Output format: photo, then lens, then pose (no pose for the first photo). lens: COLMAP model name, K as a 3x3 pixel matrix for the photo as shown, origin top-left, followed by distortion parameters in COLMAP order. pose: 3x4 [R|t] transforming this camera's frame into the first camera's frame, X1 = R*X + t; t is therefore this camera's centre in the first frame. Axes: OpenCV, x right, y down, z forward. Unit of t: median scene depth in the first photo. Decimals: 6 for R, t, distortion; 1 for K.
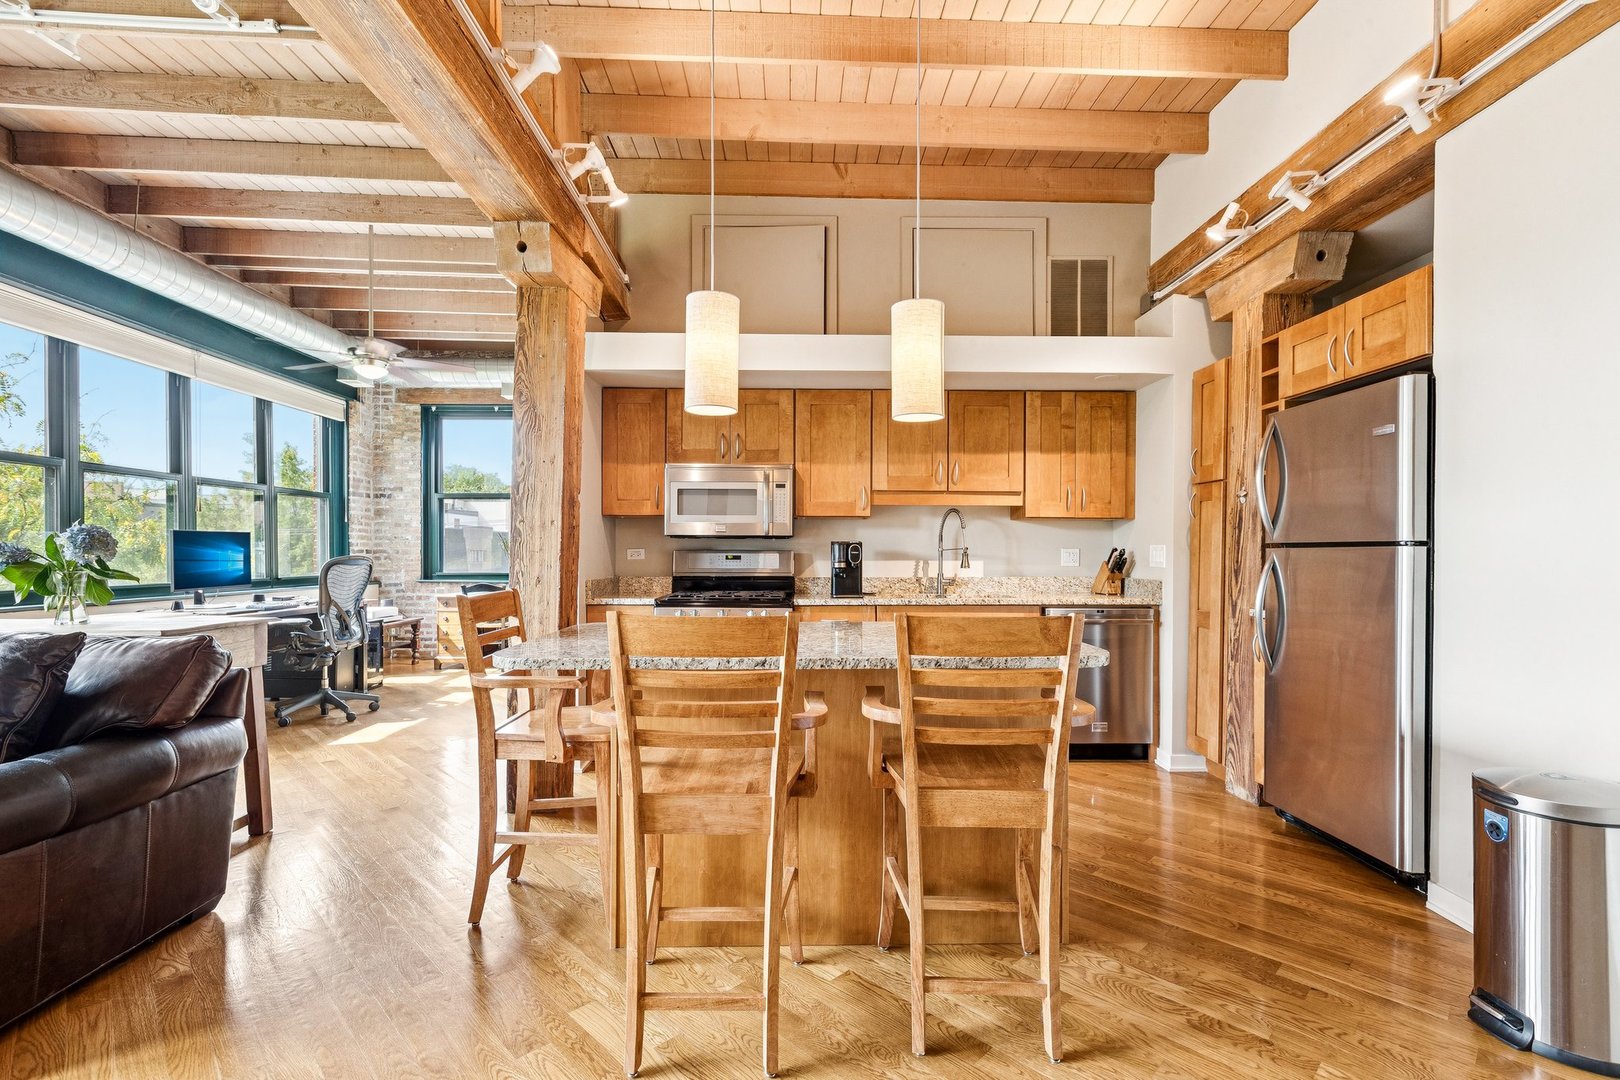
lens RADIAL K [[739.9, 0, 820.6], [0, 739.9, 551.4], [0, 0, 1]] dist [0.002470, 0.000283]
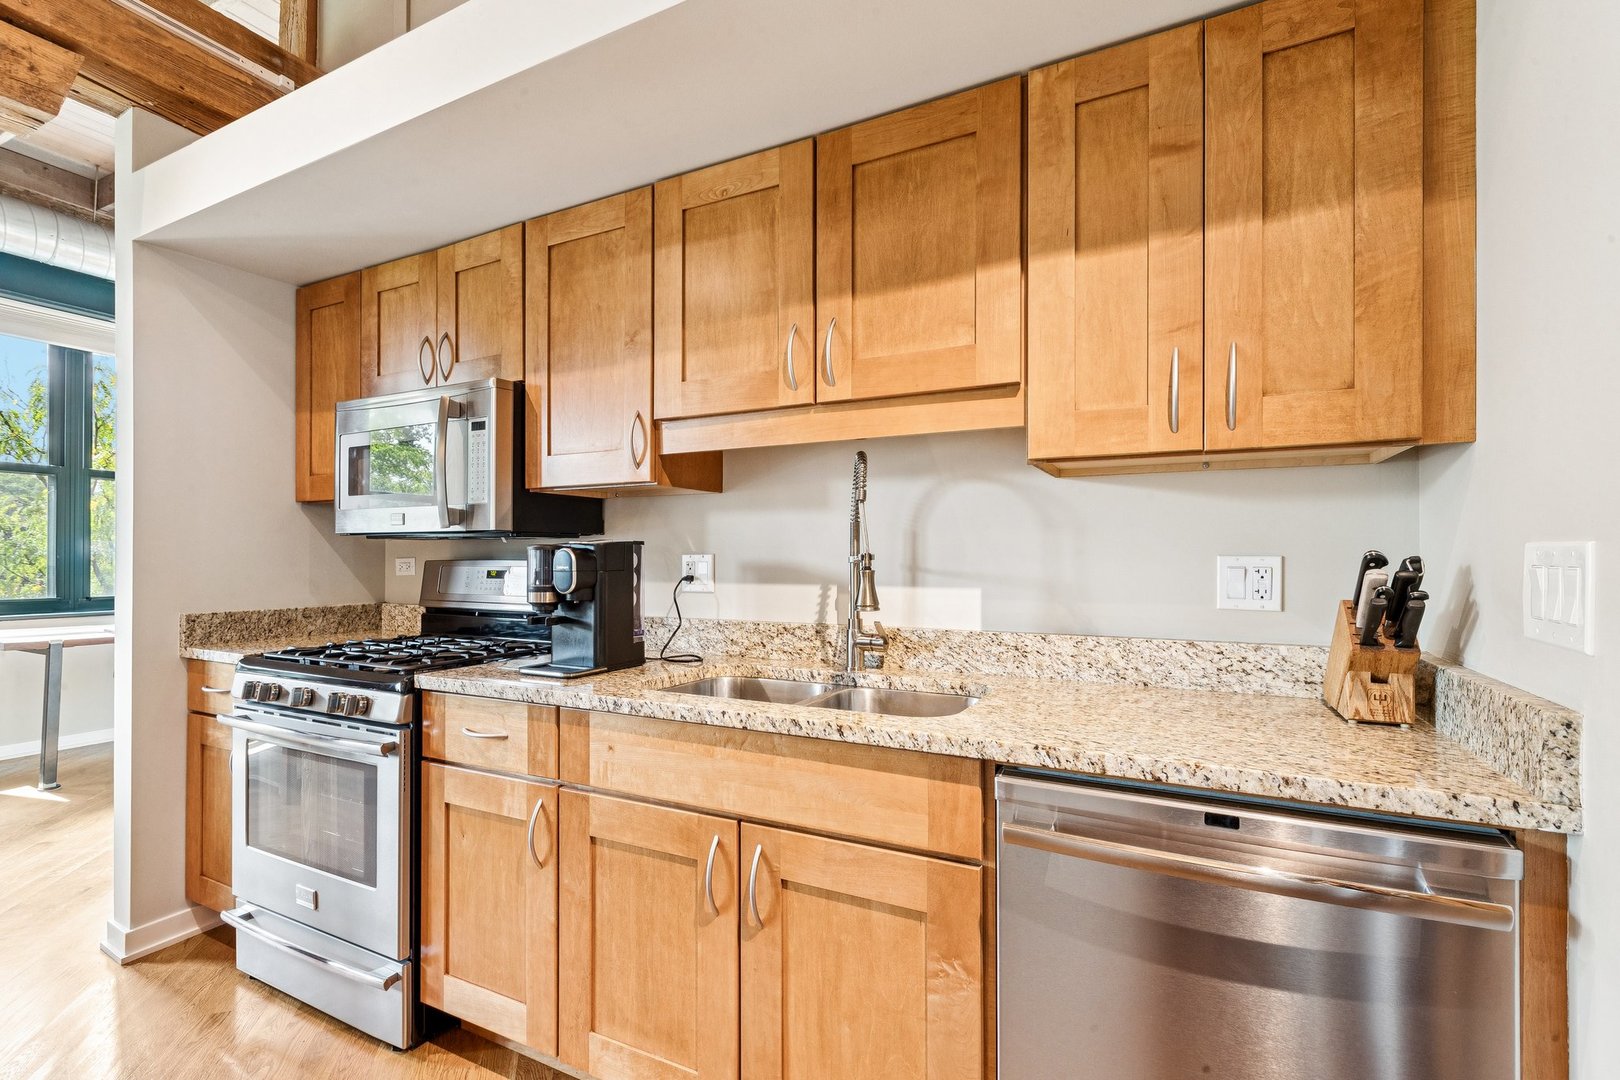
lens RADIAL K [[739.9, 0, 805.4], [0, 739.9, 548.2], [0, 0, 1]] dist [0.002470, 0.000283]
pose [[0.874686, -0.007797, -0.484628, 0.349846], [0.002568, 0.999931, -0.011451, -0.004097], [0.484684, 0.008772, 0.874646, 0.671986]]
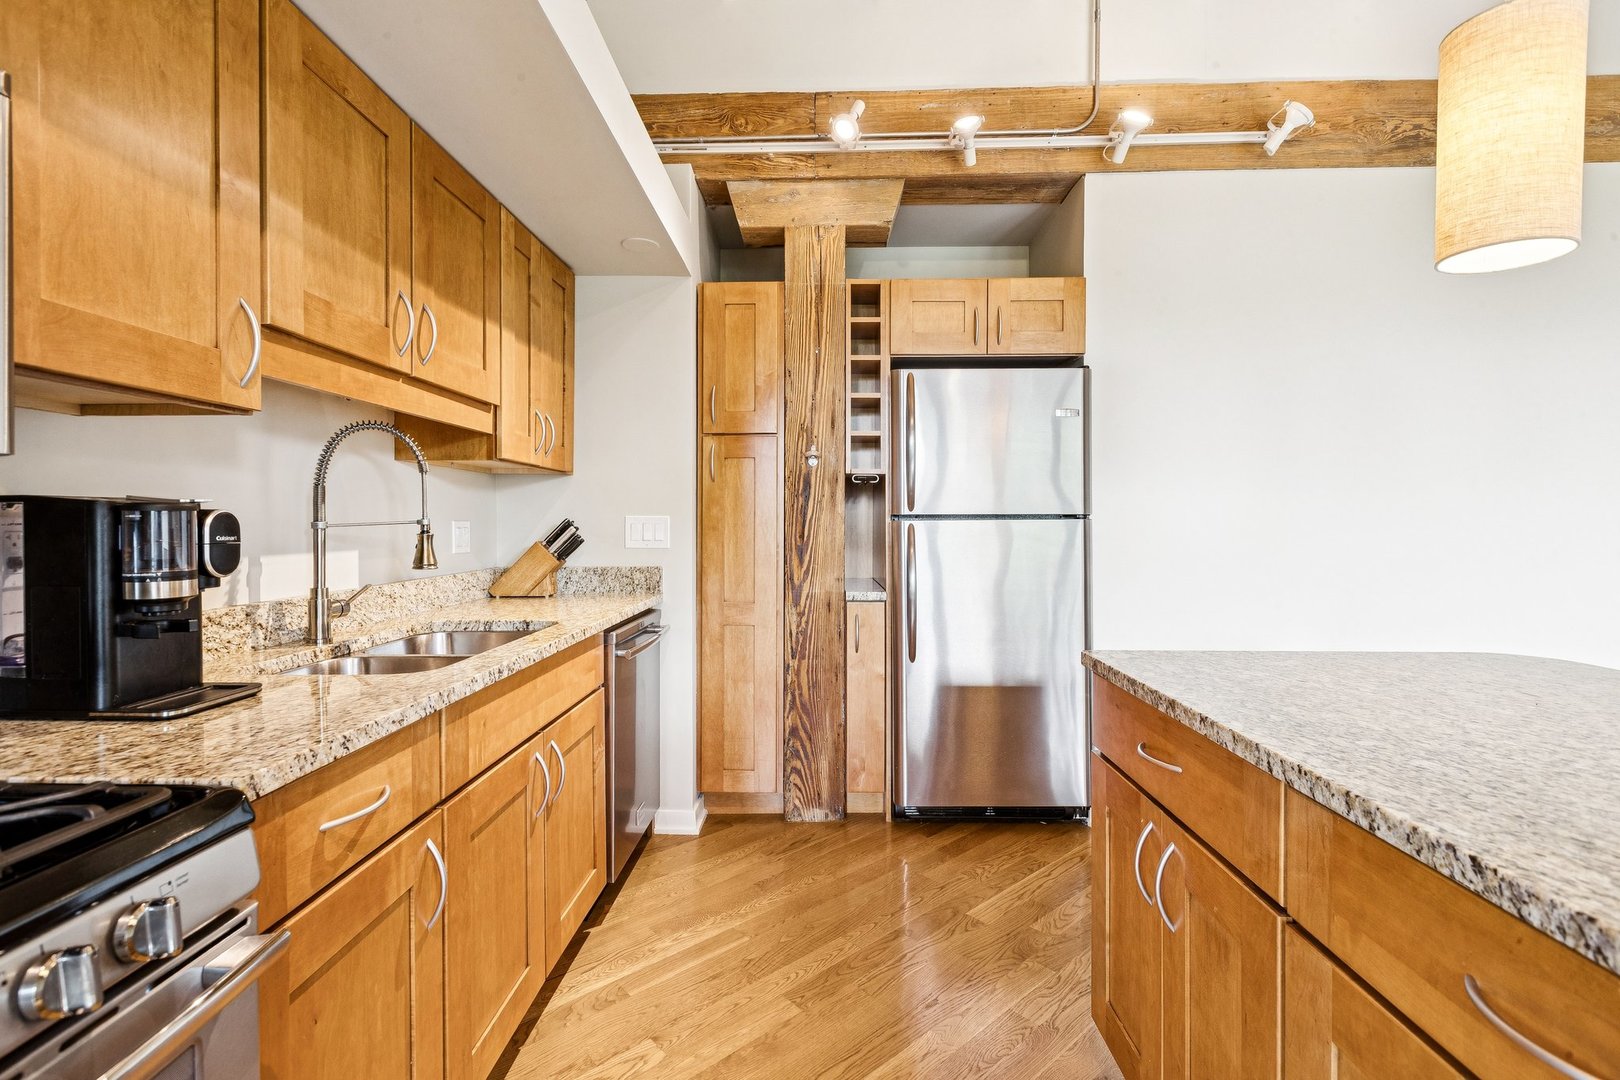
lens RADIAL K [[739.9, 0, 801.9], [0, 739.9, 524.5], [0, 0, 1]] dist [0.002470, 0.000283]
pose [[0.066409, -0.007028, 0.997768, -0.207807], [0.003160, 0.999972, 0.006833, -0.004682], [-0.997787, 0.002699, 0.066429, 0.770154]]
